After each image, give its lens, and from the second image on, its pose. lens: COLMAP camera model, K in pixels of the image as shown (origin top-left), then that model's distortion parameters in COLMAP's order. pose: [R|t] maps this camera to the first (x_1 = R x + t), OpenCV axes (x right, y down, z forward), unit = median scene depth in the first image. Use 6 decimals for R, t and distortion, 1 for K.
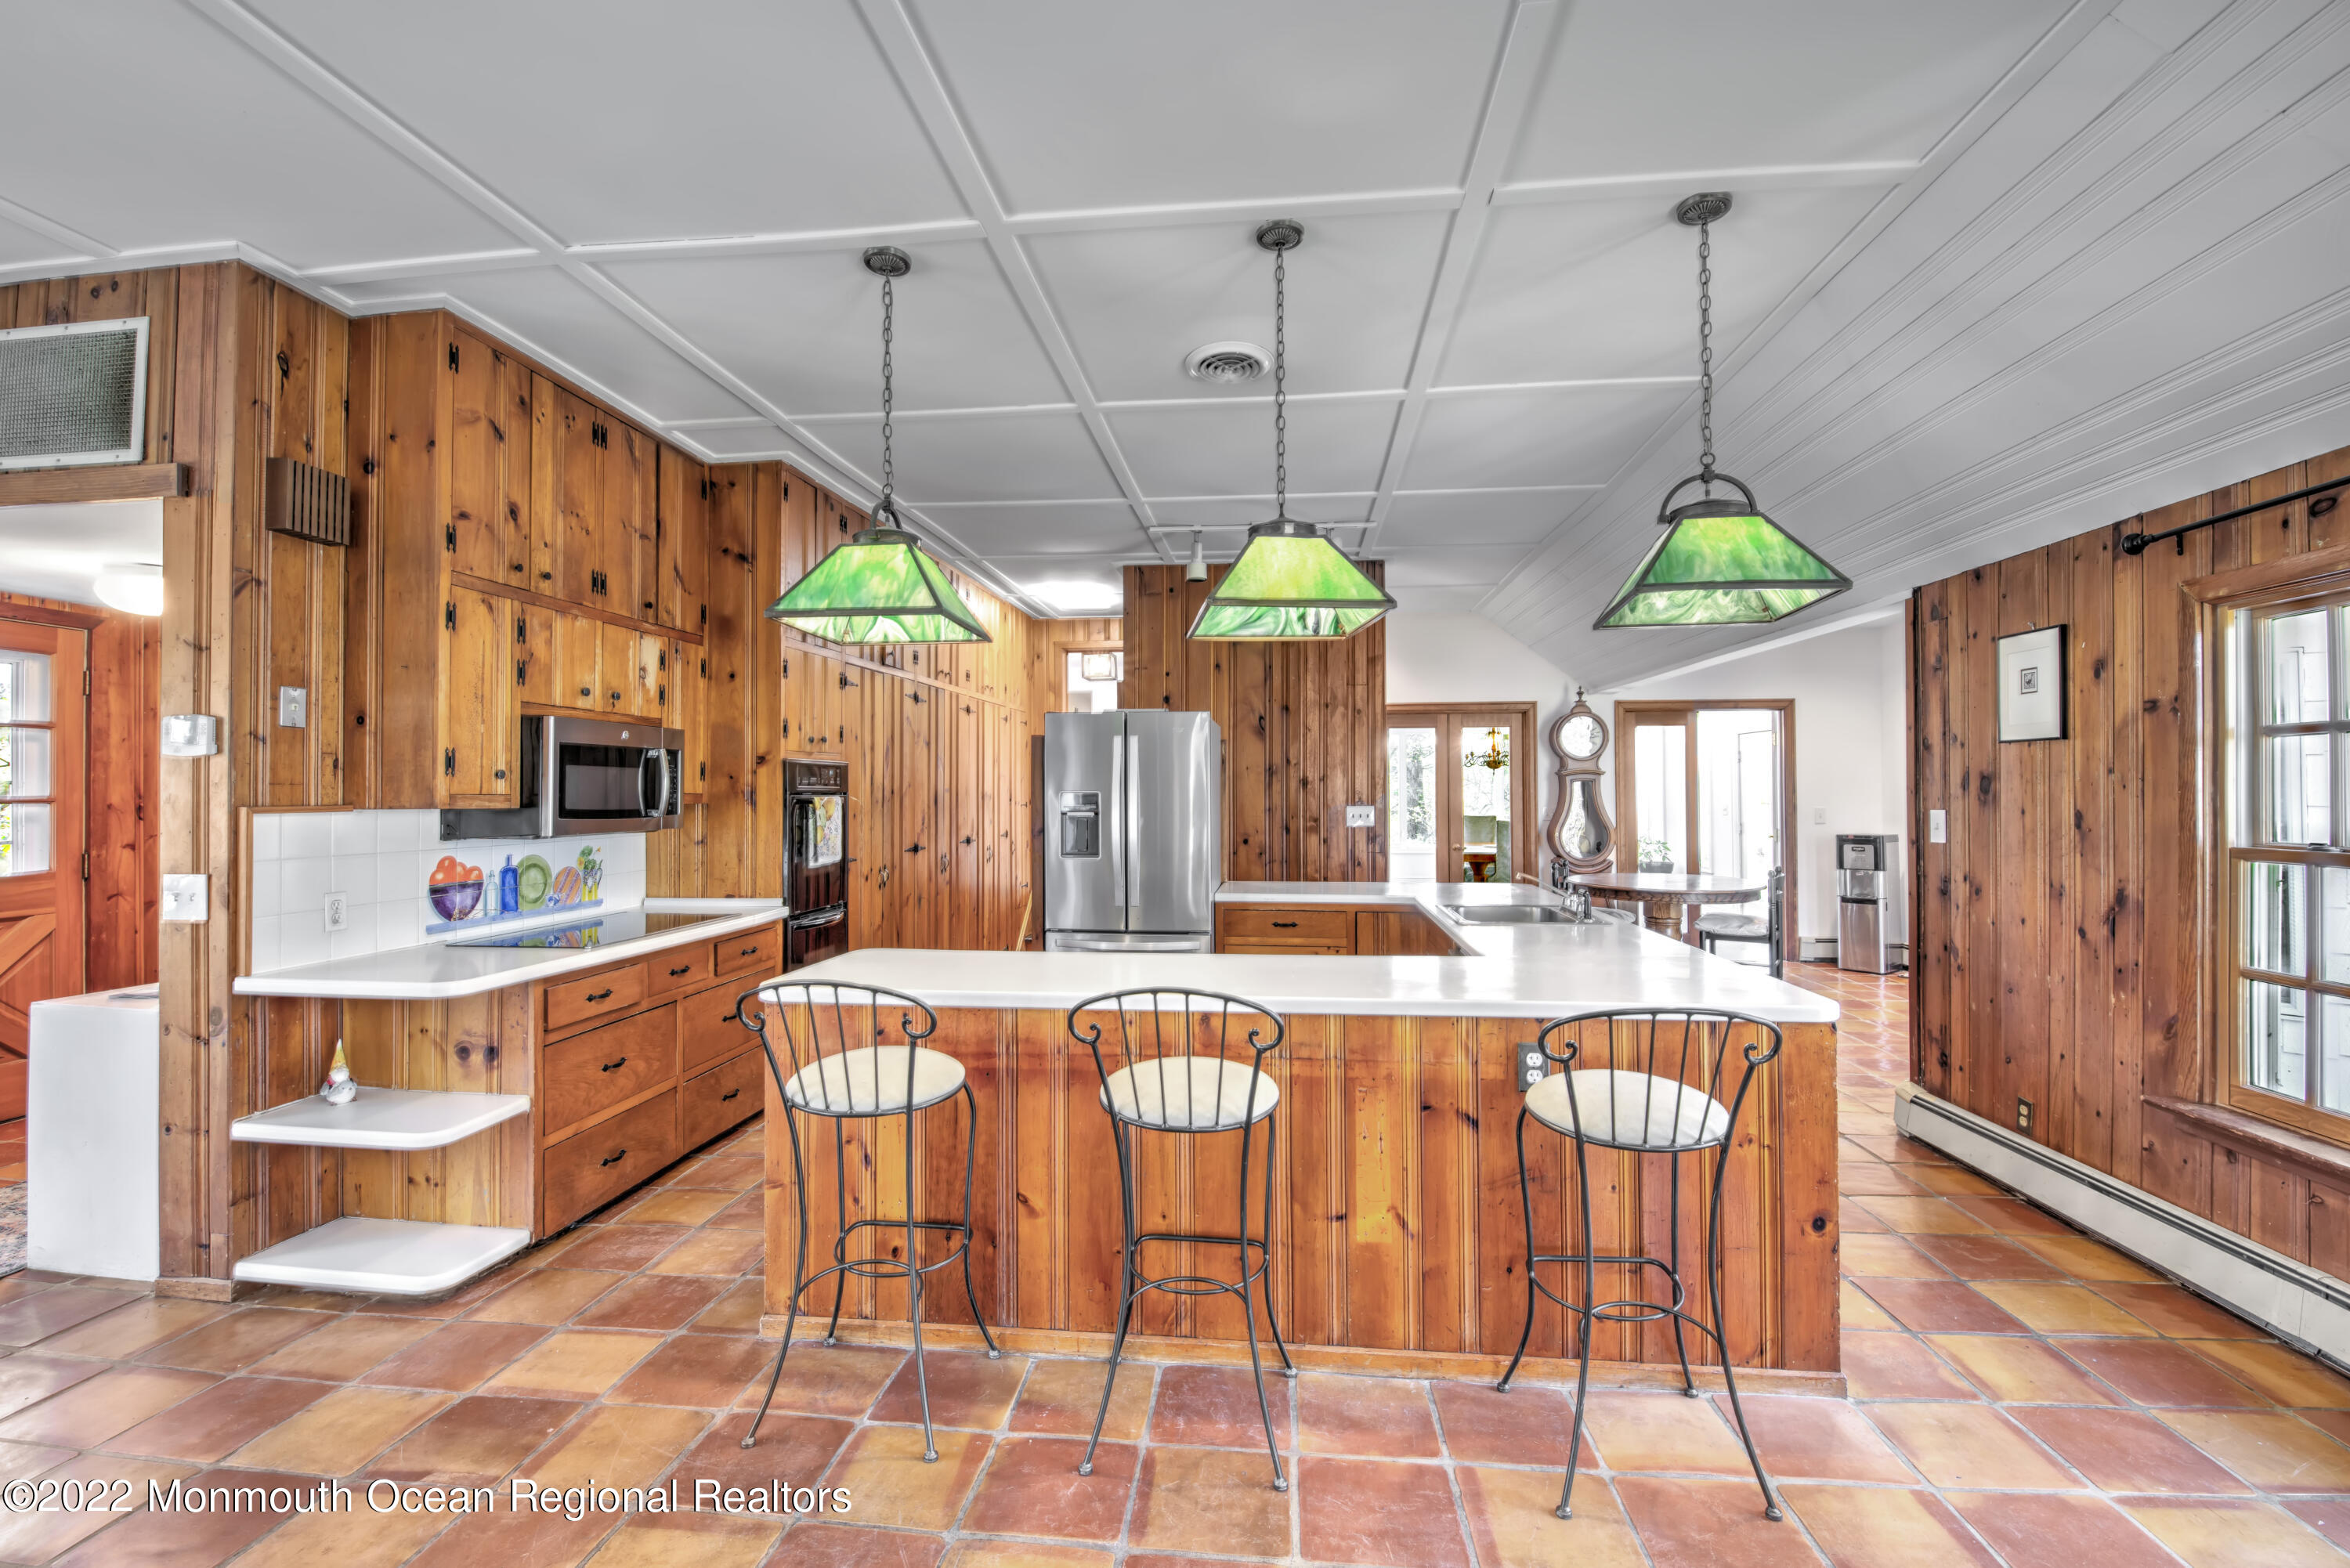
lens RADIAL K [[1028.2, 0, 1129.0], [0, 1028.2, 811.7], [0, 0, 1]] dist [-0.012317, -0.006728]
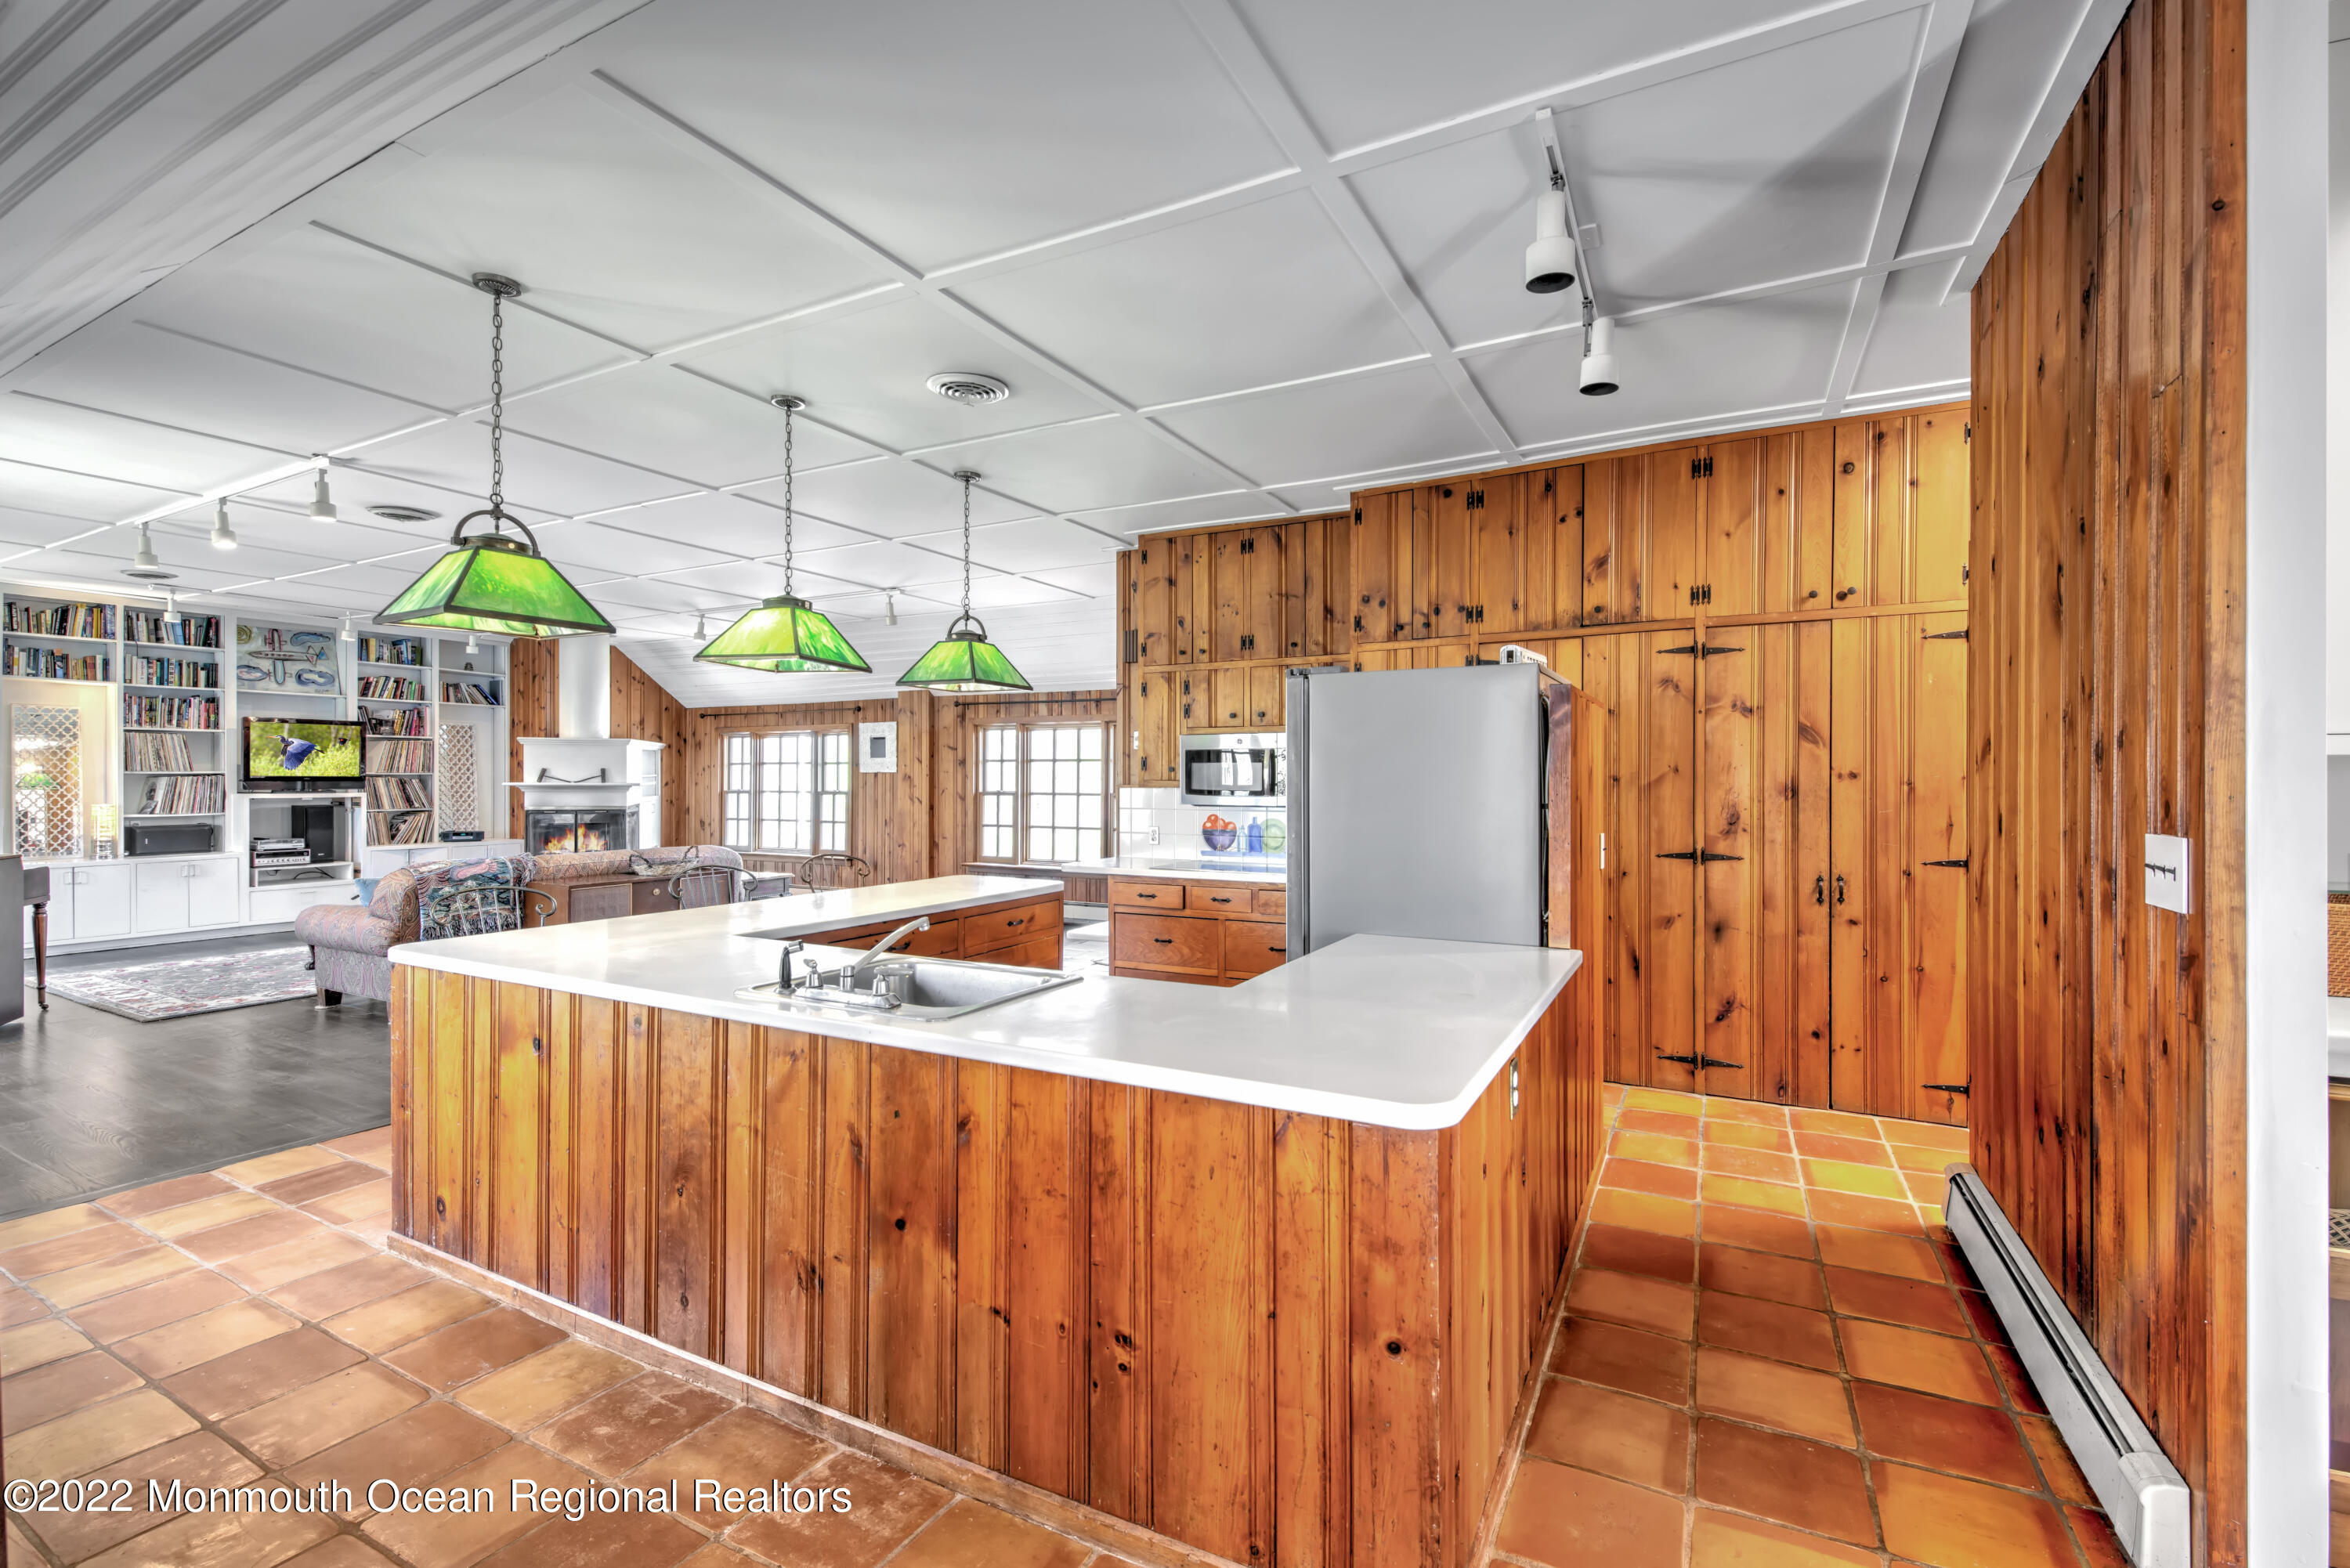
lens RADIAL K [[1028.2, 0, 1196.2], [0, 1028.2, 790.8], [0, 0, 1]] dist [-0.012317, -0.006728]
pose [[-0.365817, 0.013770, -0.930585, 1.010856], [-0.014548, 0.999684, 0.020511, -0.033643], [0.930573, 0.021041, -0.365501, 1.601263]]
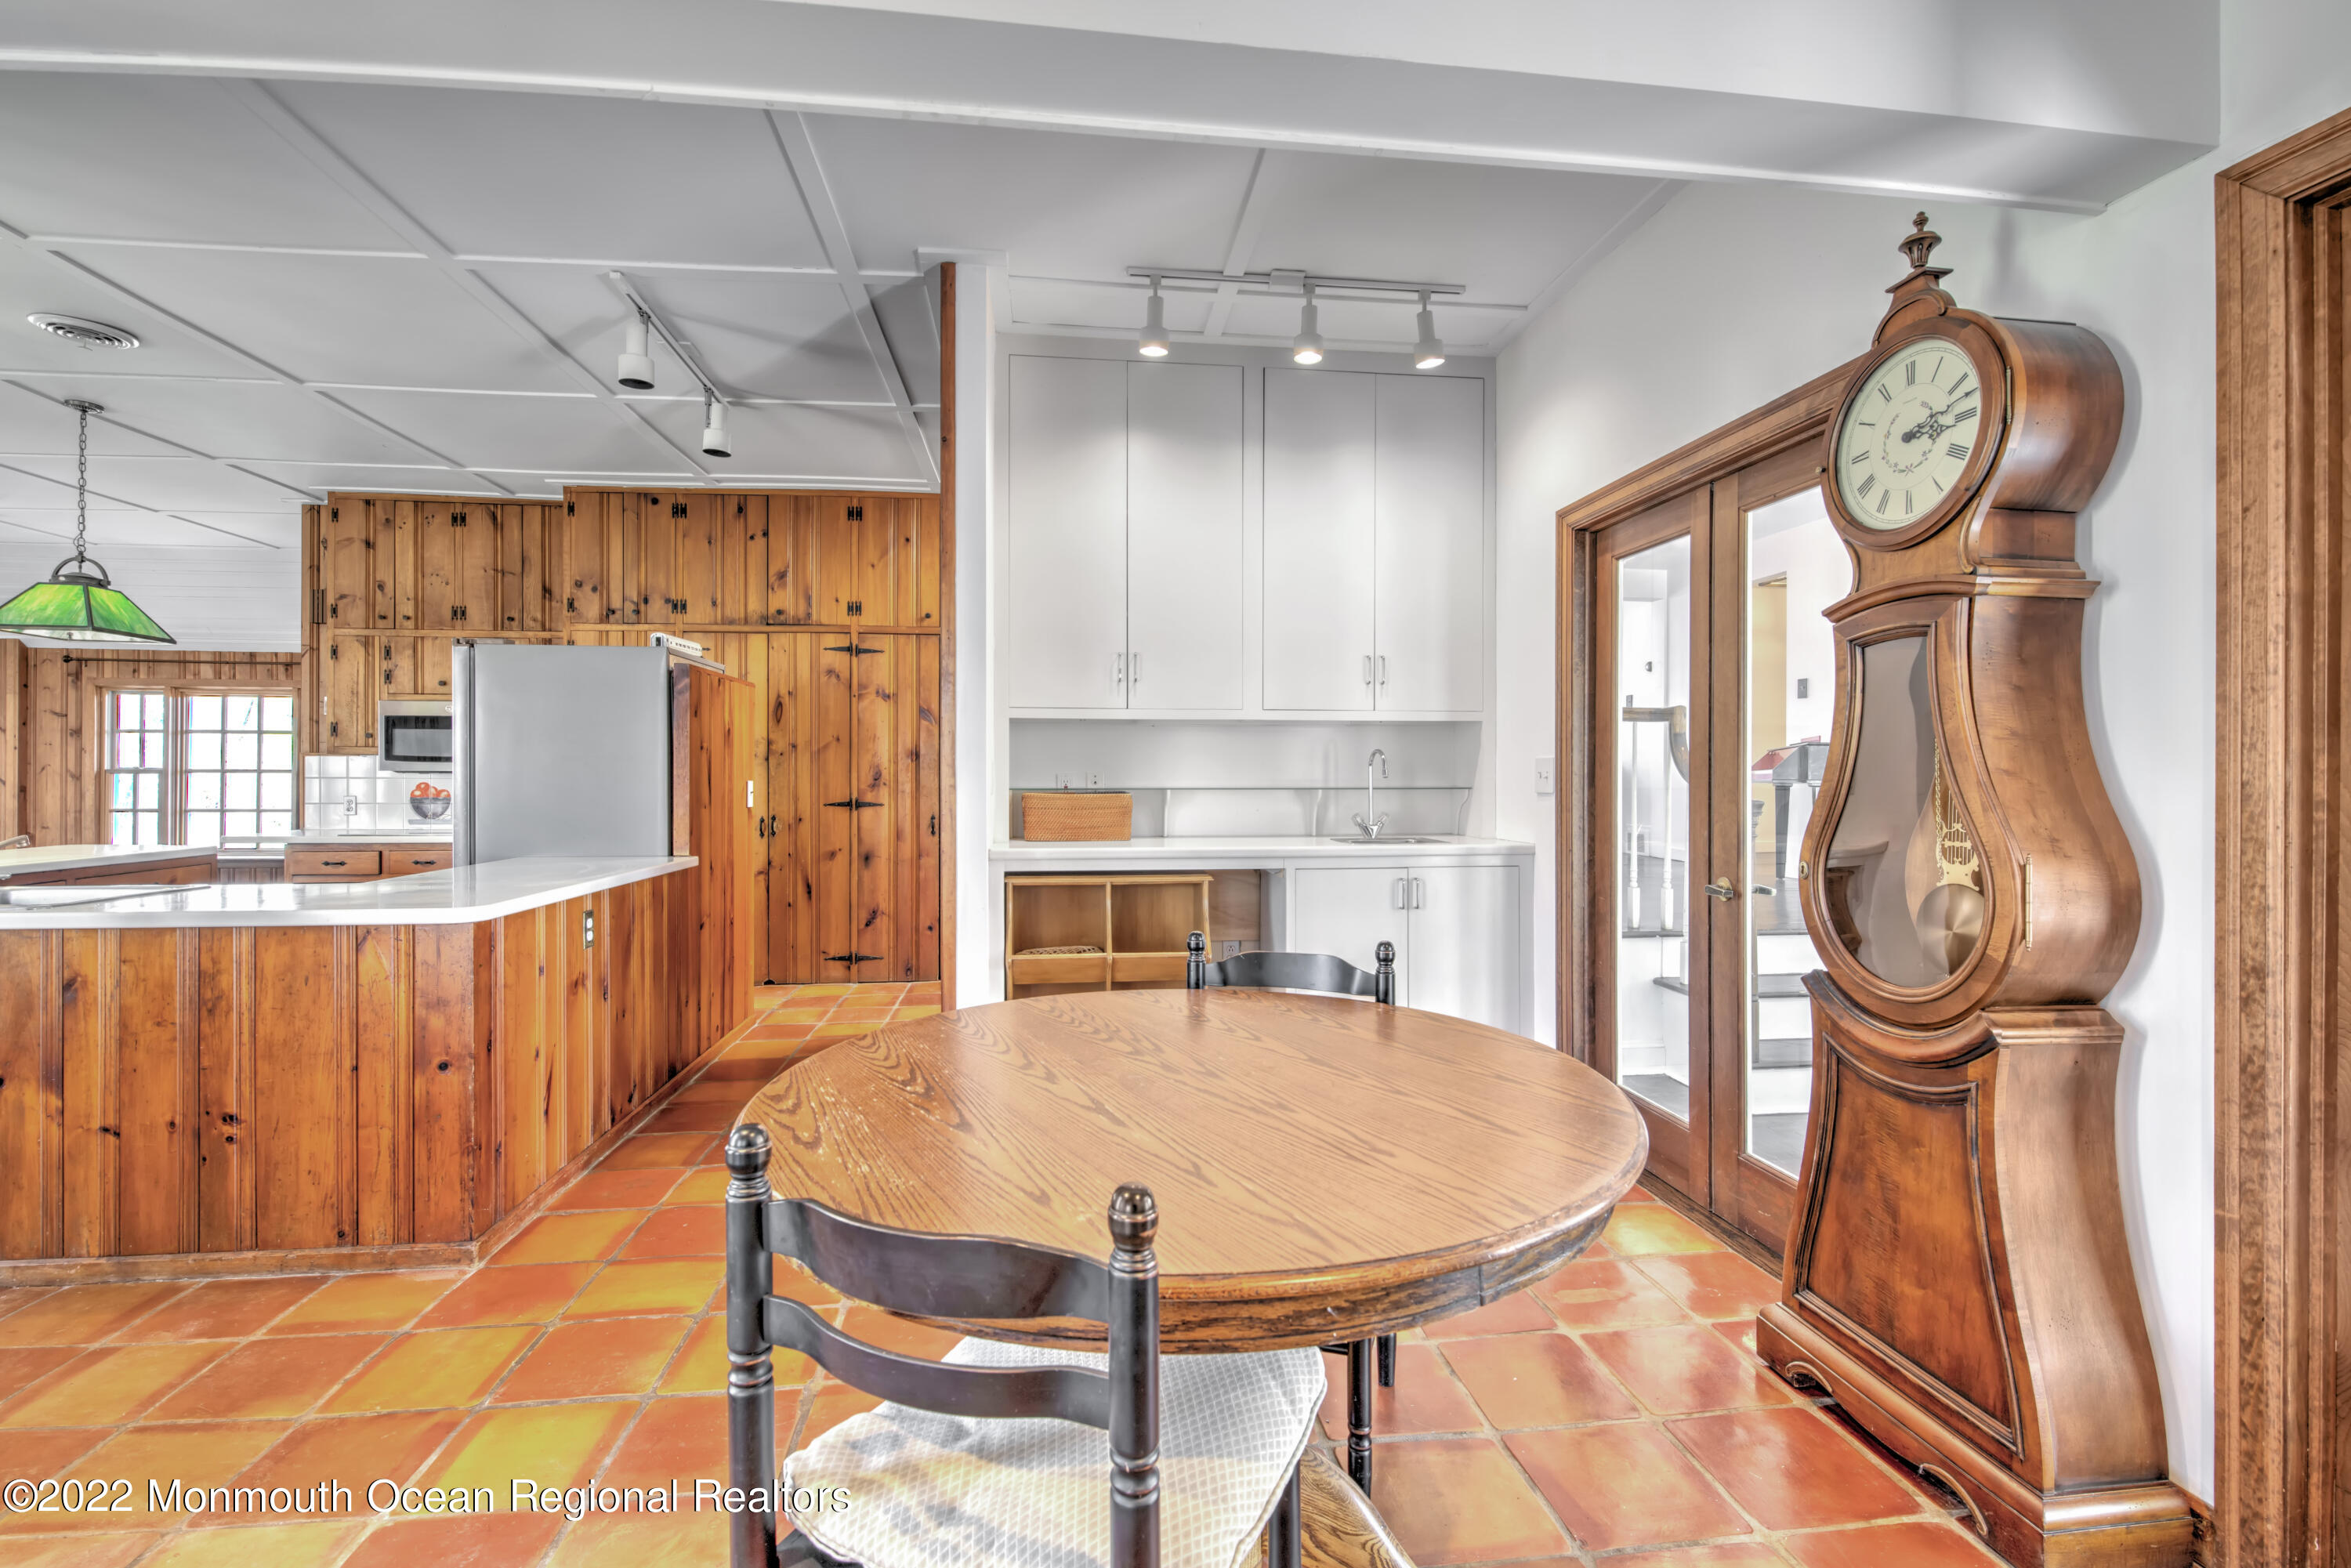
lens RADIAL K [[1028.6, 0, 1196.1], [0, 1028.6, 782.8], [0, 0, 1]] dist [-0.012317, -0.006728]
pose [[0.238489, 0.010472, -0.971089, 1.369670], [-0.020776, 0.999768, 0.005679, 0.006361], [0.970923, 0.018821, 0.238652, 1.854427]]
